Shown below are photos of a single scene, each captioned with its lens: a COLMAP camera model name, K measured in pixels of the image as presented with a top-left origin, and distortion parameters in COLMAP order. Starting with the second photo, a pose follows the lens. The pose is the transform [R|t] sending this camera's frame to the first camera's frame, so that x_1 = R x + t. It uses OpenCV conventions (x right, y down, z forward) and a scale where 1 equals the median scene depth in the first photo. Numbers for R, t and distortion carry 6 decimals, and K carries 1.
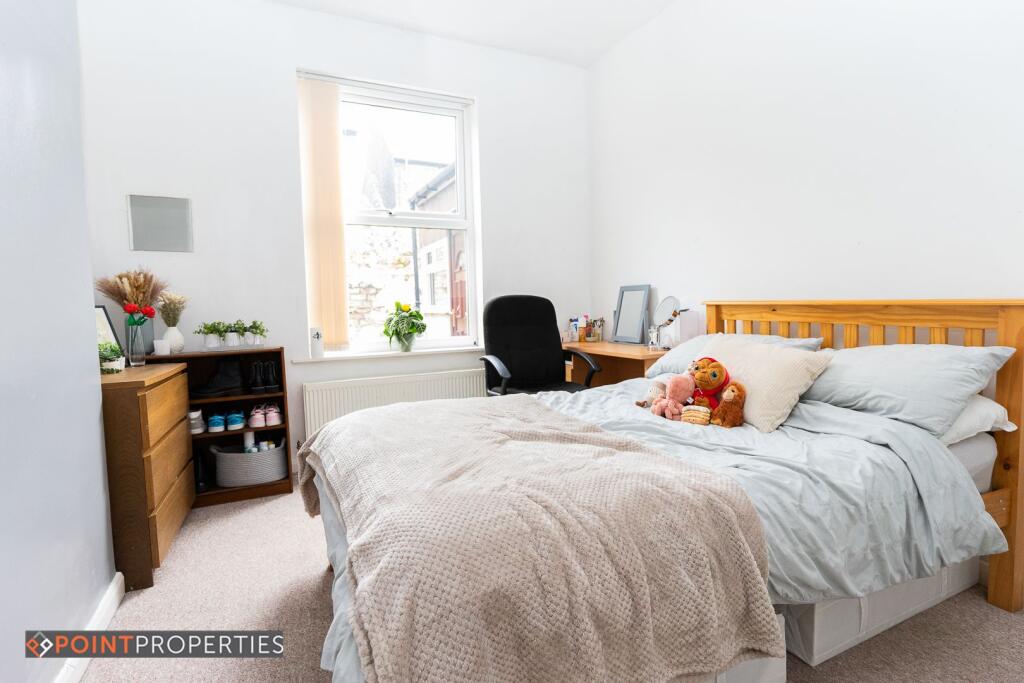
lens RADIAL K [[485.3, 0, 512.0], [0, 485.3, 341.5], [0, 0, 1]] dist [0.002123, 0.000075]
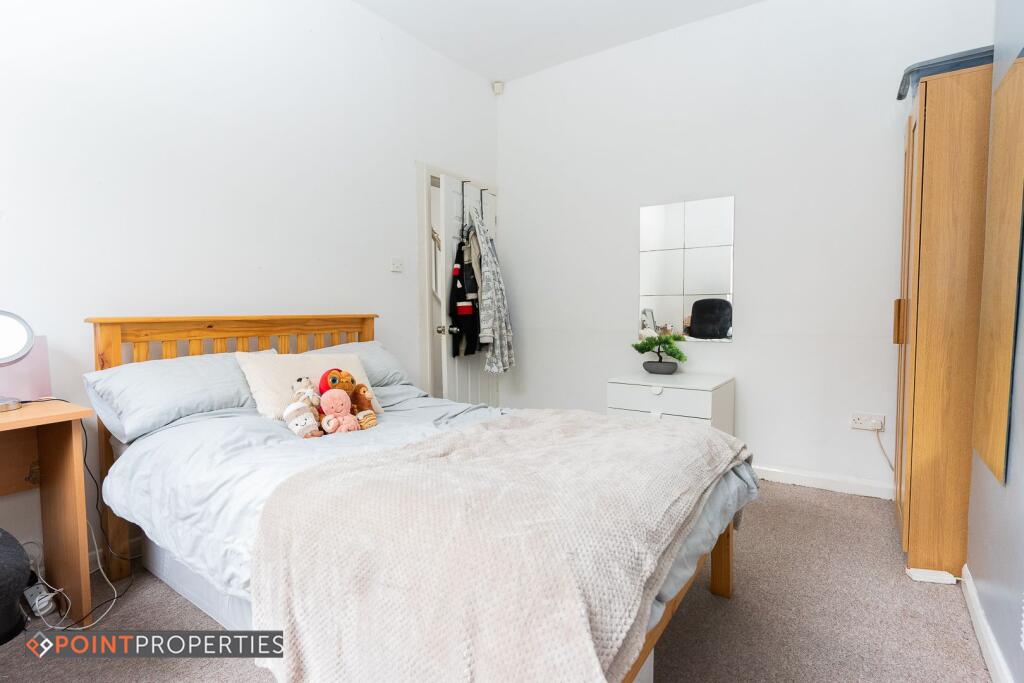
lens RADIAL K [[485.3, 0, 512.0], [0, 485.3, 341.5], [0, 0, 1]] dist [0.002123, 0.000075]
pose [[-0.503629, -0.033246, 0.863280, -0.074579], [0.091792, 0.991544, 0.091736, -0.009389], [-0.859030, 0.125443, -0.496319, 0.132560]]
